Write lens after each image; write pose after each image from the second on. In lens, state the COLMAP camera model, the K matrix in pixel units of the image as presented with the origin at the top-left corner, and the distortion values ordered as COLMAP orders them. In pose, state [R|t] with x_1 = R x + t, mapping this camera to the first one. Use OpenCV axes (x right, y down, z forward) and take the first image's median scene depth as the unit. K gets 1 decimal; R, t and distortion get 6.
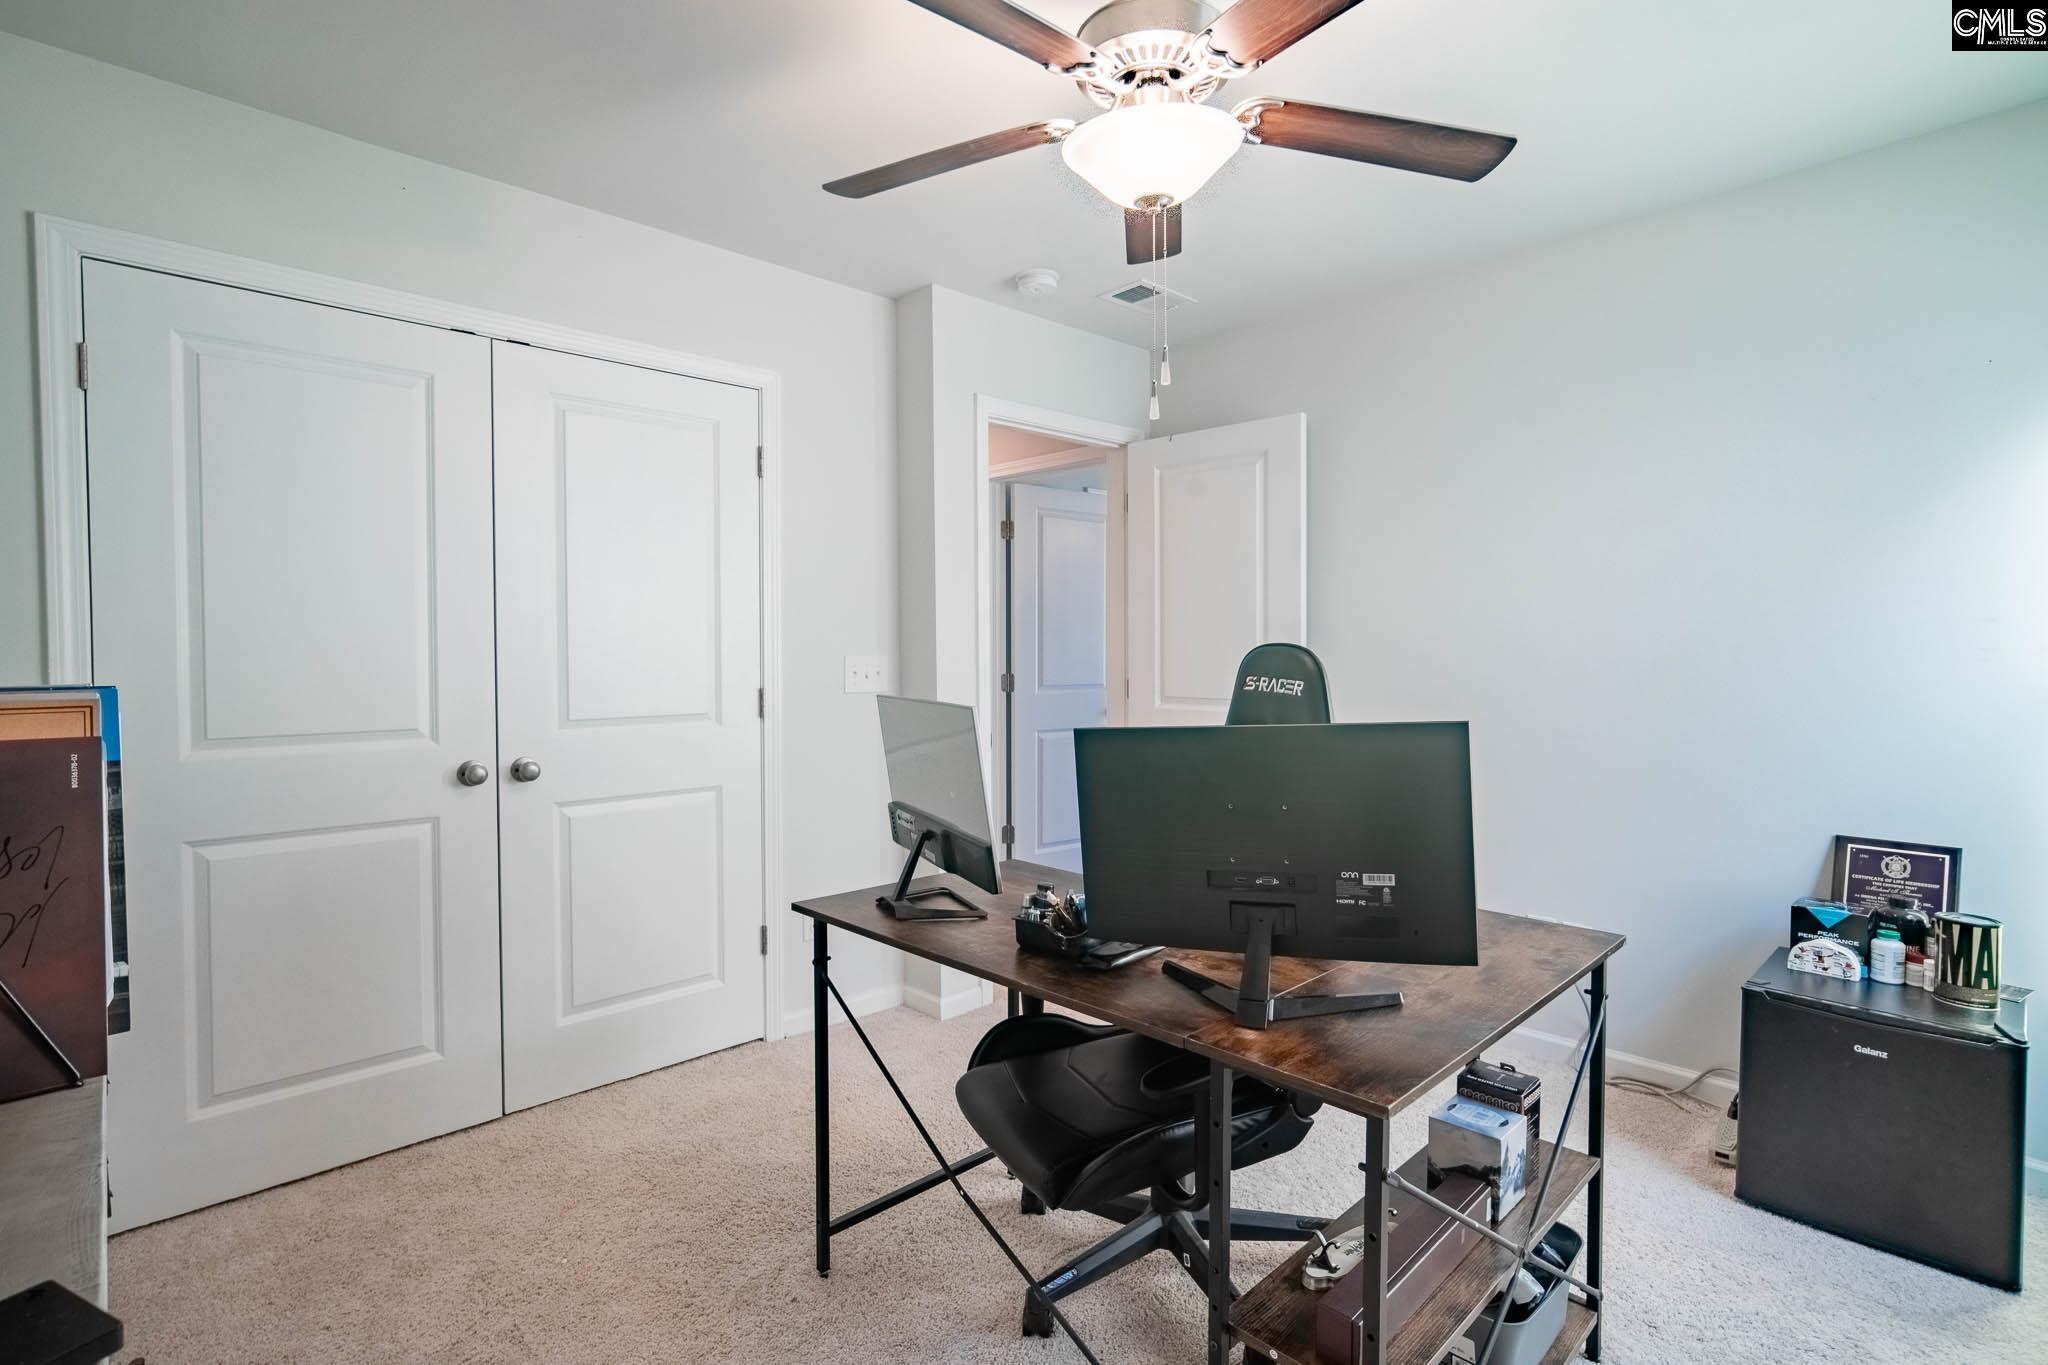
lens RADIAL K [[977.7, 0, 1021.3], [0, 977.7, 664.3], [0, 0, 1]] dist [-0.023123, 0.000102]
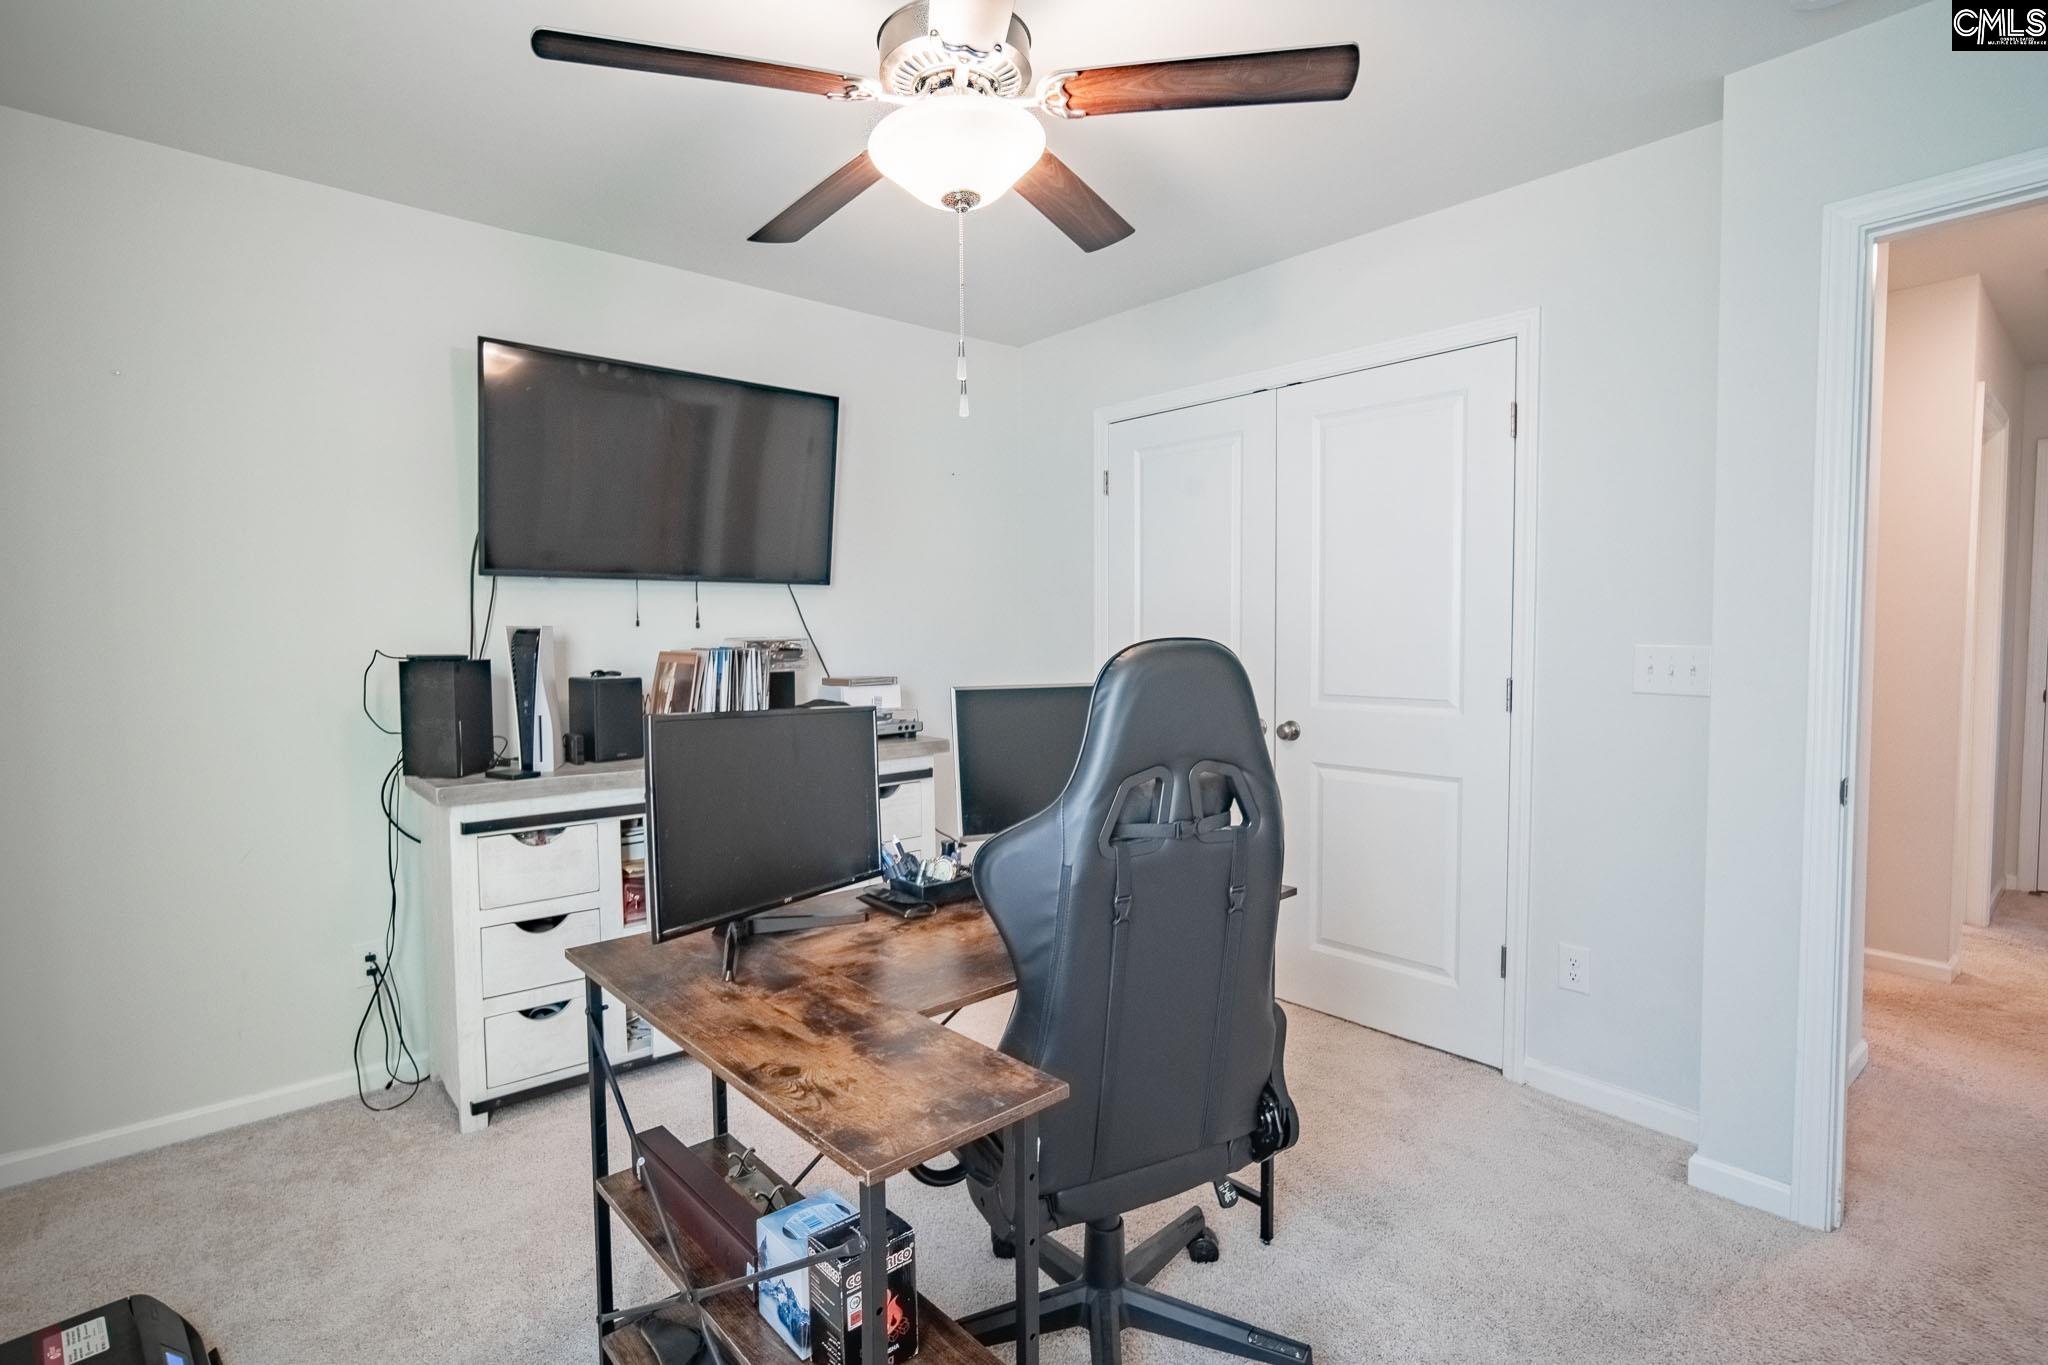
lens RADIAL K [[977.7, 0, 1021.3], [0, 977.7, 664.3], [0, 0, 1]] dist [-0.023123, 0.000102]
pose [[-0.027998, 0.040645, -0.998781, 0.902397], [-0.005450, 0.999152, 0.040813, -0.031092], [0.999593, 0.006586, -0.027753, 0.844424]]
